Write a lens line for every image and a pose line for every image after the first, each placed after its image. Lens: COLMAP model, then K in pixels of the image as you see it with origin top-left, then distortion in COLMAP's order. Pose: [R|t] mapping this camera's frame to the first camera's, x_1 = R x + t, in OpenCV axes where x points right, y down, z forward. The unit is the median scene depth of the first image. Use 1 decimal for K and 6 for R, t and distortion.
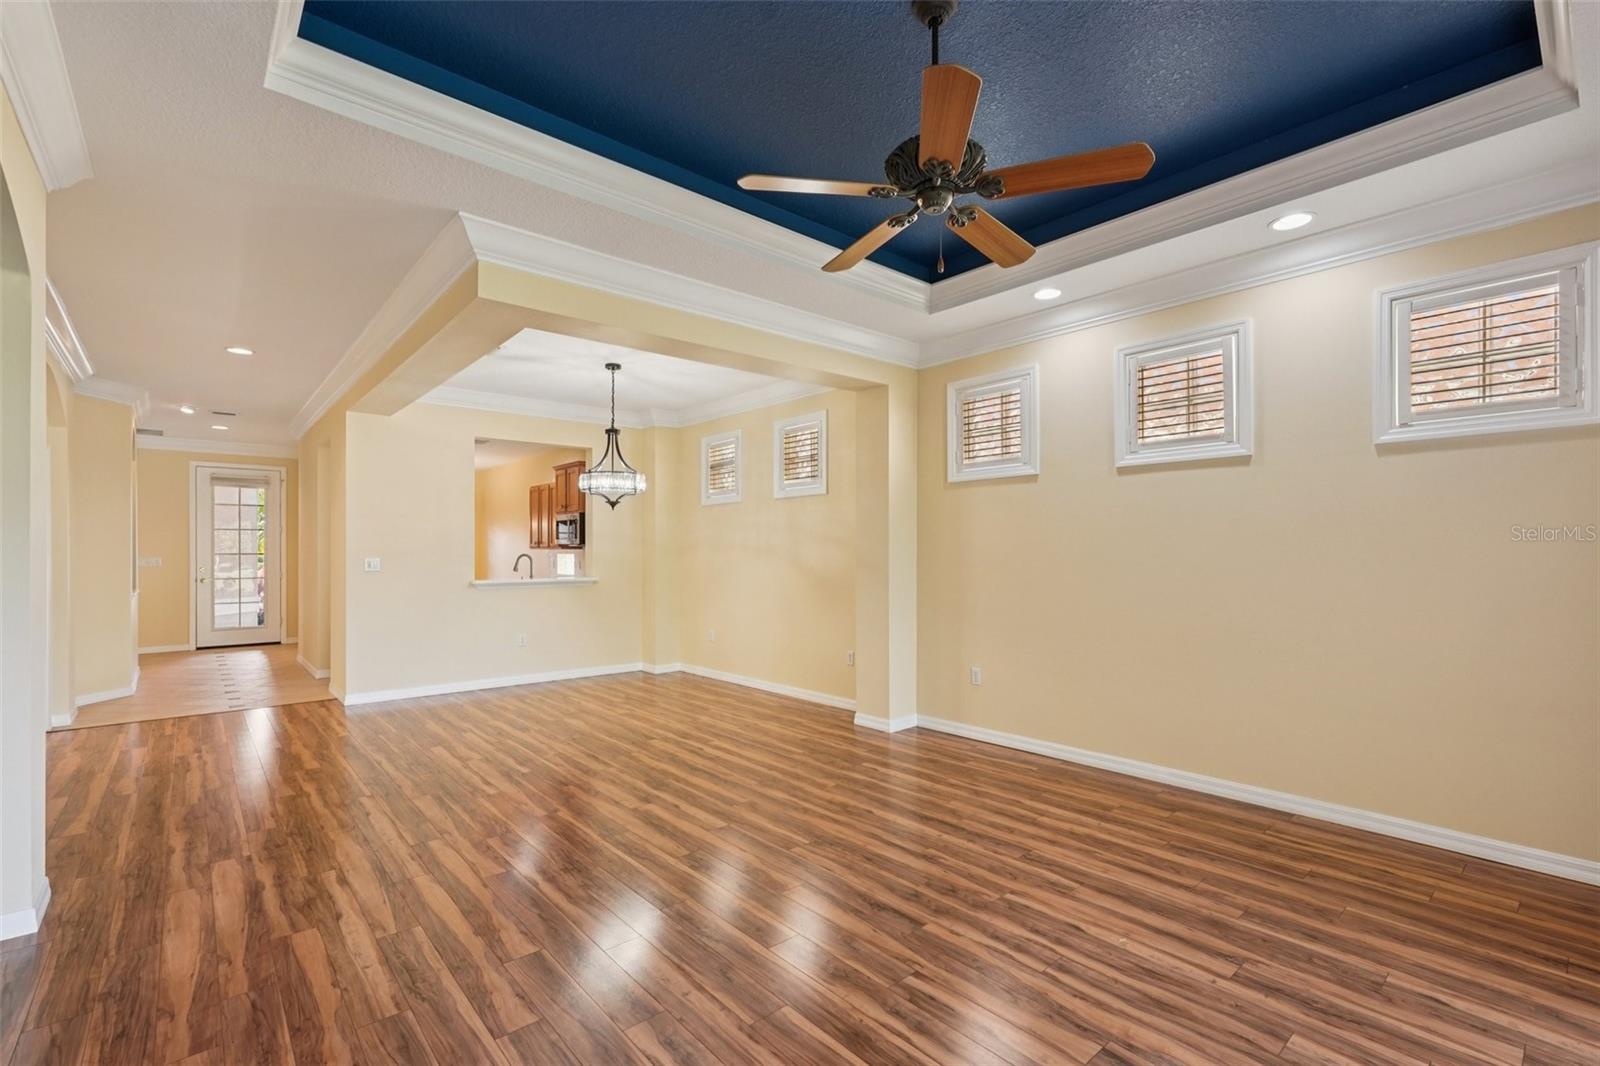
lens RADIAL K [[709.2, 0, 809.4], [0, 709.2, 550.2], [0, 0, 1]] dist [-0.013727, 0.006325]
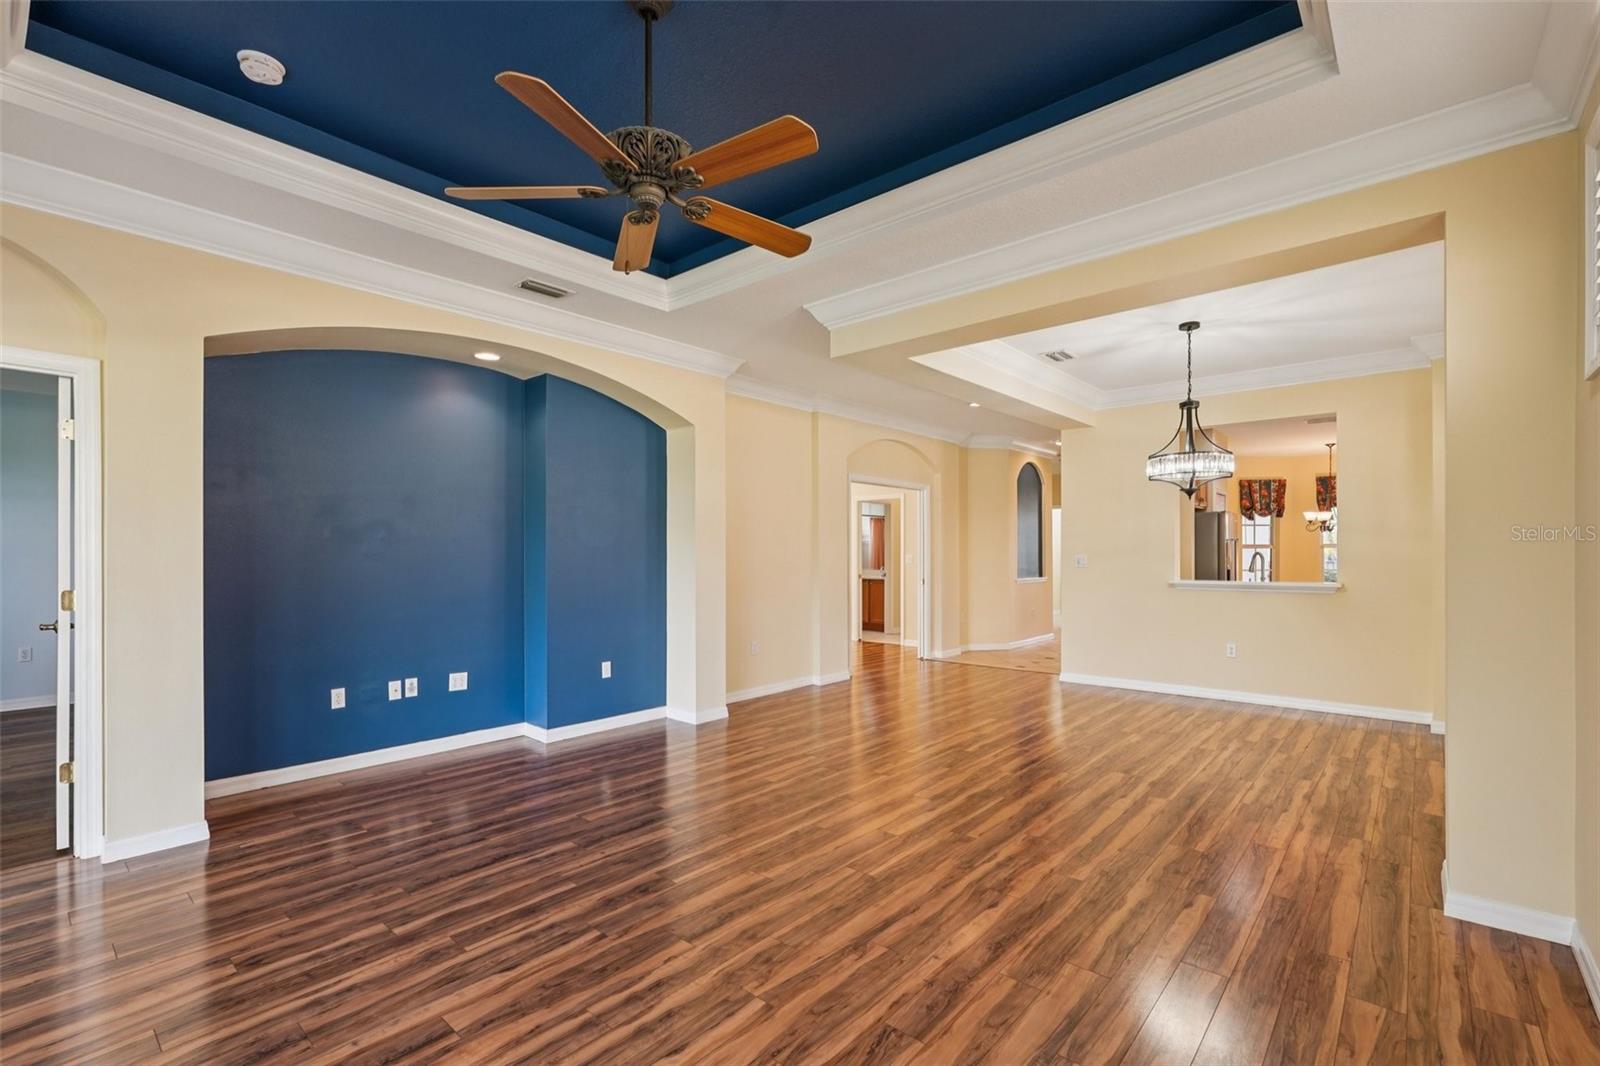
lens RADIAL K [[709.2, 0, 795.4], [0, 709.2, 542.1], [0, 0, 1]] dist [-0.013727, 0.006325]
pose [[0.128184, -0.014195, -0.991649, 0.871125], [0.007259, 0.999884, -0.013375, 0.003303], [0.991724, -0.005484, 0.128273, 0.785348]]
